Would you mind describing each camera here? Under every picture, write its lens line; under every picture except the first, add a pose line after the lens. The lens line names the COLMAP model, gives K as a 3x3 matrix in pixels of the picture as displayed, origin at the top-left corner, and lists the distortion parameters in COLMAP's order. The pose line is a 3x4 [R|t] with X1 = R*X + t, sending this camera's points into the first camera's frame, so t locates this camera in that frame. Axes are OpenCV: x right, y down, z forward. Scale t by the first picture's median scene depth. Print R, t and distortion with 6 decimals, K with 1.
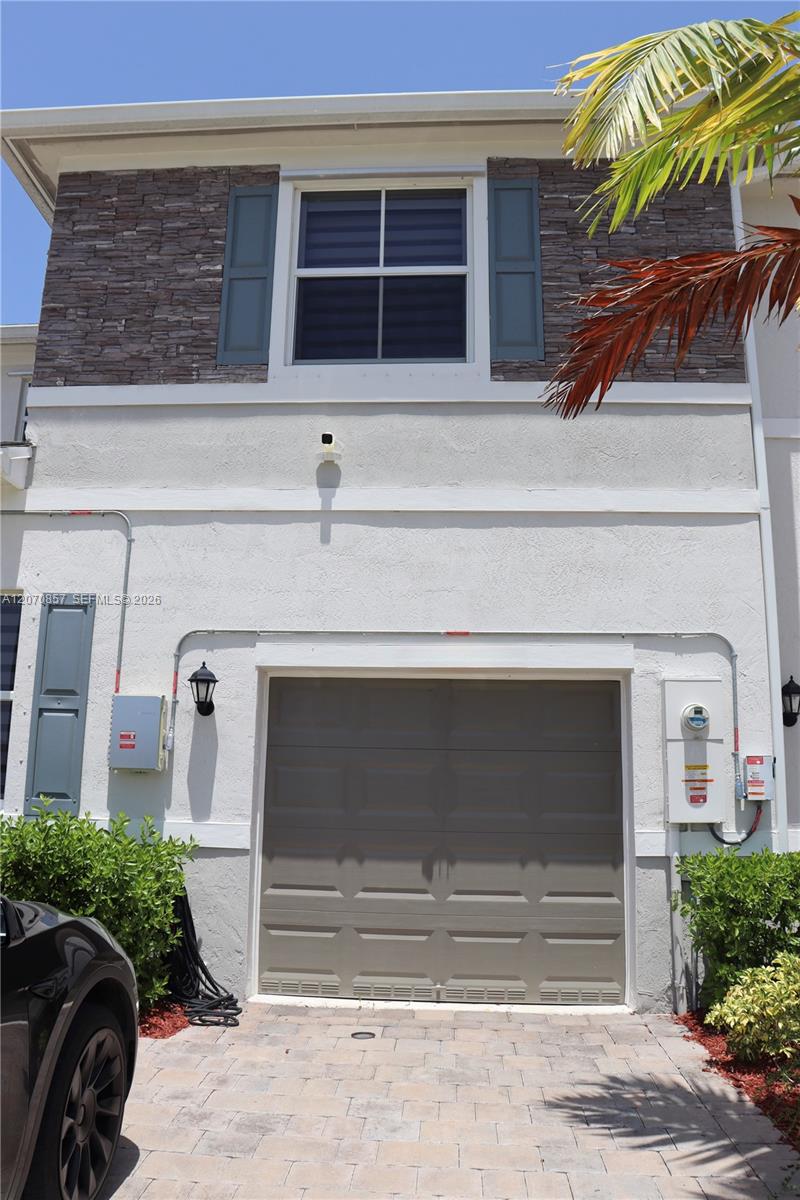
lens RADIAL K [[995.7, 0, 400.0], [0, 995.7, 600.0], [0, 0, 1]] dist [-0.173009, 0.162198]
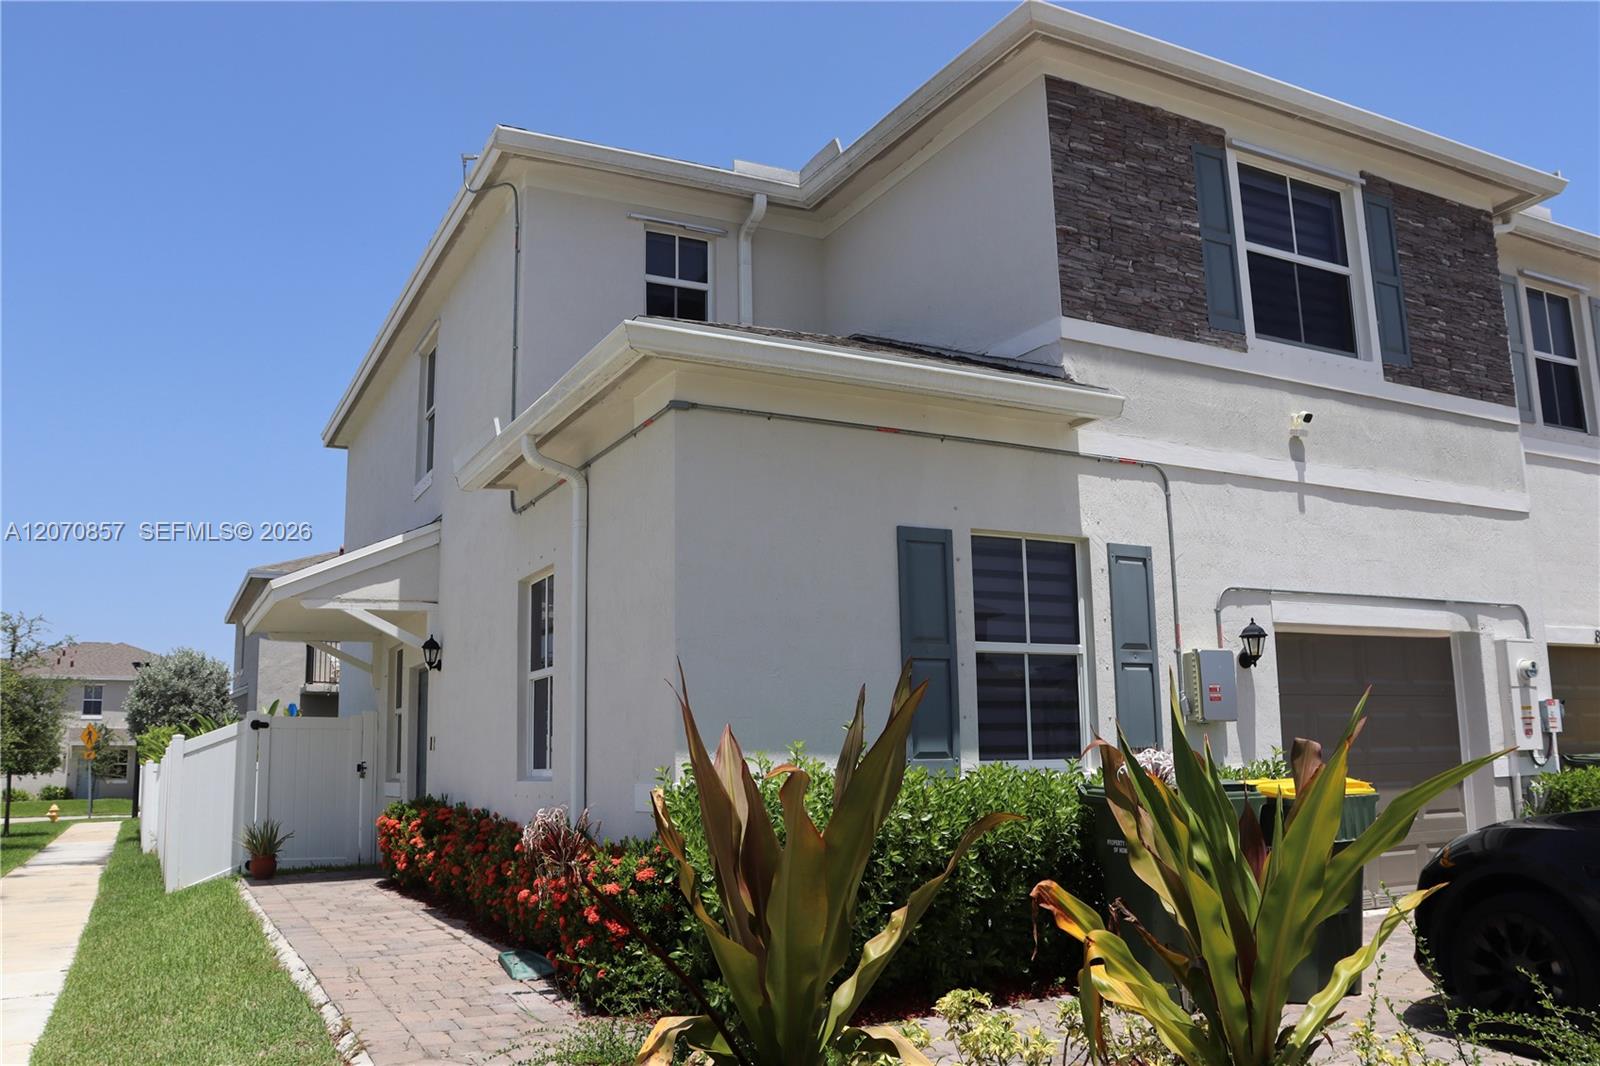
lens RADIAL K [[1327.6, 0, 804.2], [0, 1327.6, 526.0], [0, 0, 1]] dist [-0.173009, 0.162198]
pose [[0.852514, 0.060192, 0.519227, -1.240838], [-0.078301, 0.996845, 0.013001, -0.016458], [-0.516807, -0.051739, 0.854537, 0.043110]]
